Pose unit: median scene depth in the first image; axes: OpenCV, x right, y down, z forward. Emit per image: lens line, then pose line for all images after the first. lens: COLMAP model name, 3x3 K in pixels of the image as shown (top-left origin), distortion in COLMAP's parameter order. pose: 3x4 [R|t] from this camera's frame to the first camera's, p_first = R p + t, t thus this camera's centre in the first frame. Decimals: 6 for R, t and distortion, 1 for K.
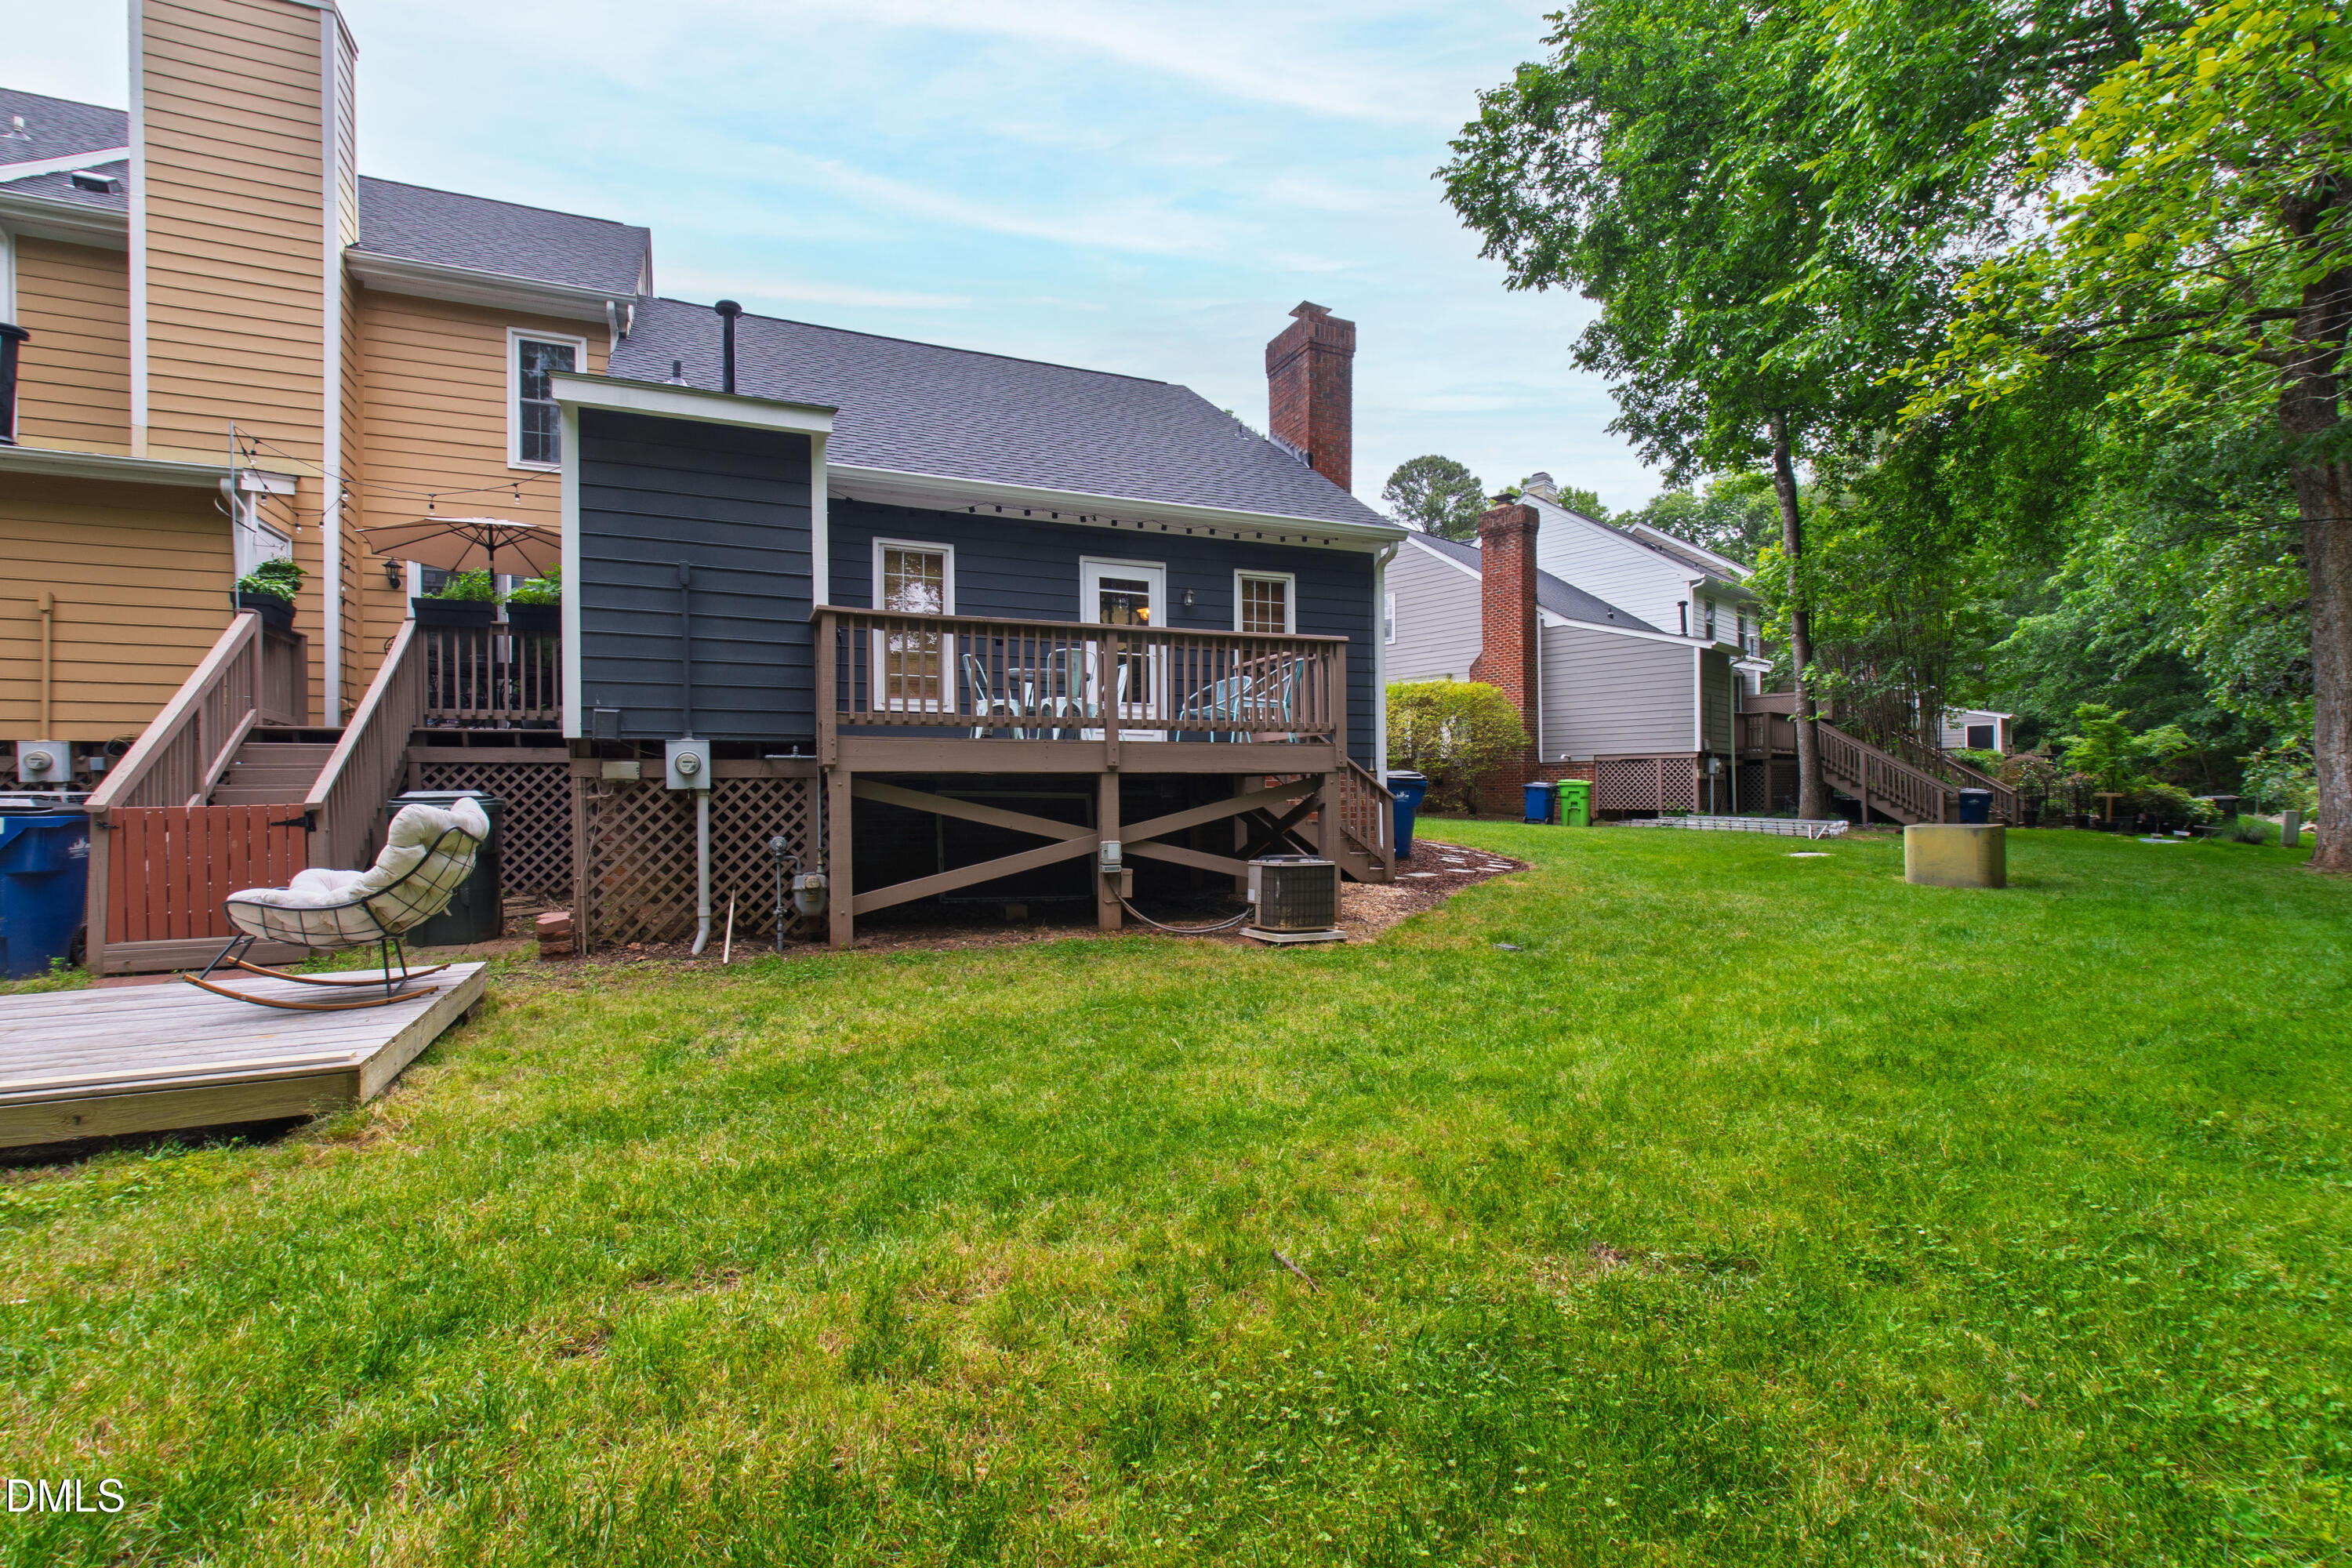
lens RADIAL K [[1030.4, 0, 1173.6], [0, 1030.4, 805.6], [0, 0, 1]] dist [0.000989, -0.000004]
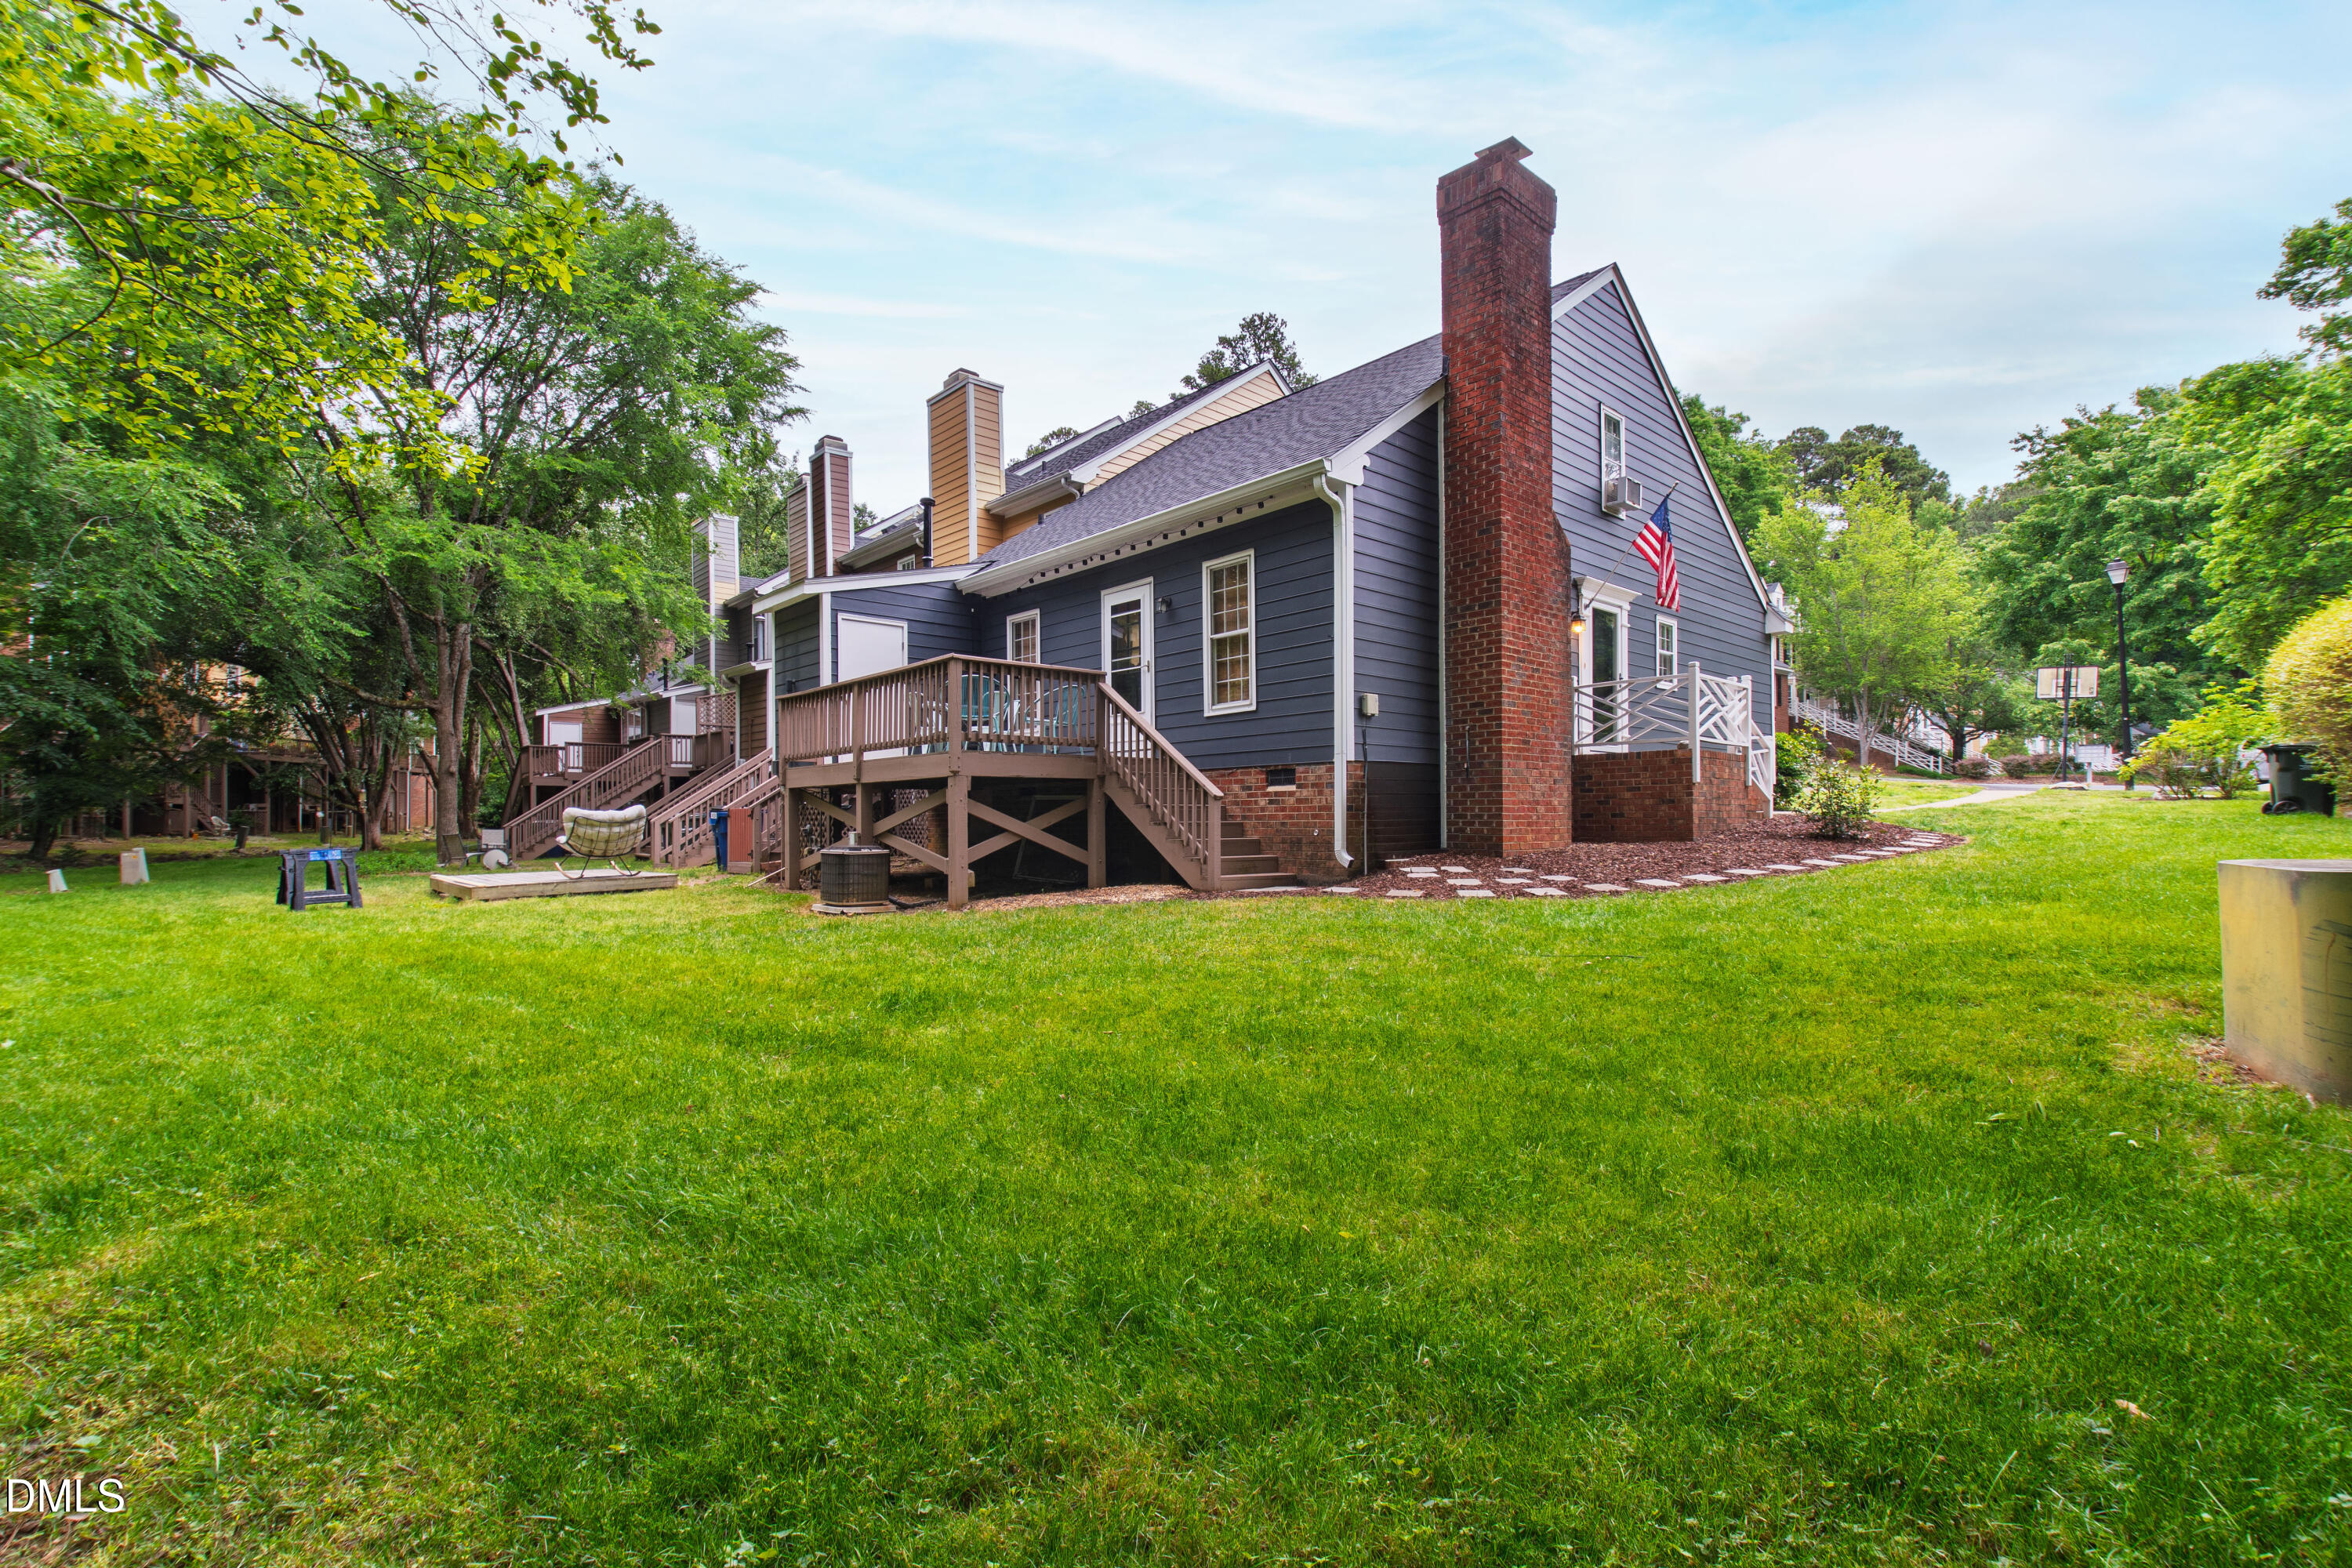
lens RADIAL K [[1030.4, 0, 1173.6], [0, 1030.4, 805.6], [0, 0, 1]] dist [0.000989, -0.000004]
pose [[0.308011, 0.000940, -0.951382, 0.878968], [-0.002149, 0.999998, 0.000293, -0.001305], [0.951380, 0.001955, 0.308012, 0.608471]]
